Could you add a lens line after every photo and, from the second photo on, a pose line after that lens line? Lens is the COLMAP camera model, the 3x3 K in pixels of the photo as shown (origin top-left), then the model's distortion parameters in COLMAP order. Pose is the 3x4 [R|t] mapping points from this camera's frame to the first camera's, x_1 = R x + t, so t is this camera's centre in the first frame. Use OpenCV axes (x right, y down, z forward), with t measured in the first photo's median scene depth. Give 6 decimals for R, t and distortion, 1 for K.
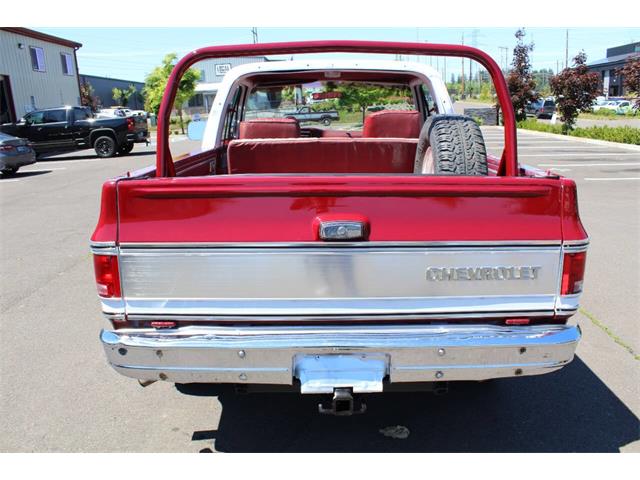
lens RADIAL K [[516.0, 0, 330.9], [0, 516.0, 251.5], [0, 0, 1]] dist [-0.094459, -0.003241]
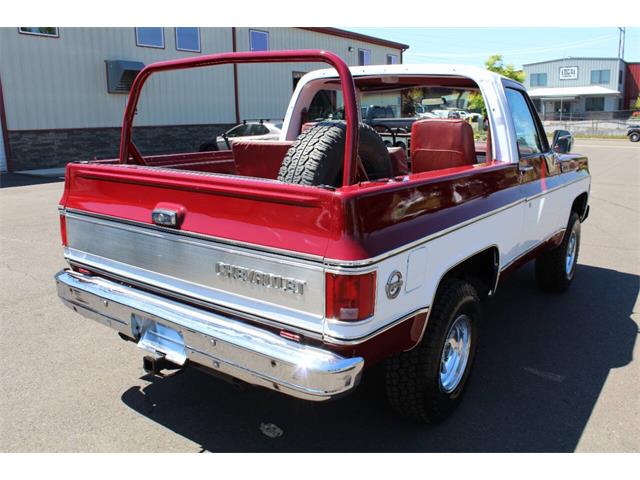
lens RADIAL K [[540.8, 0, 321.6], [0, 540.8, 240.3], [0, 0, 1]] dist [-0.088184, 0.001070]
pose [[0.823171, 0.145354, -0.548874, 0.927027], [-0.166484, 0.985978, 0.011426, -0.058905], [0.542838, 0.081974, 0.835827, 0.166050]]
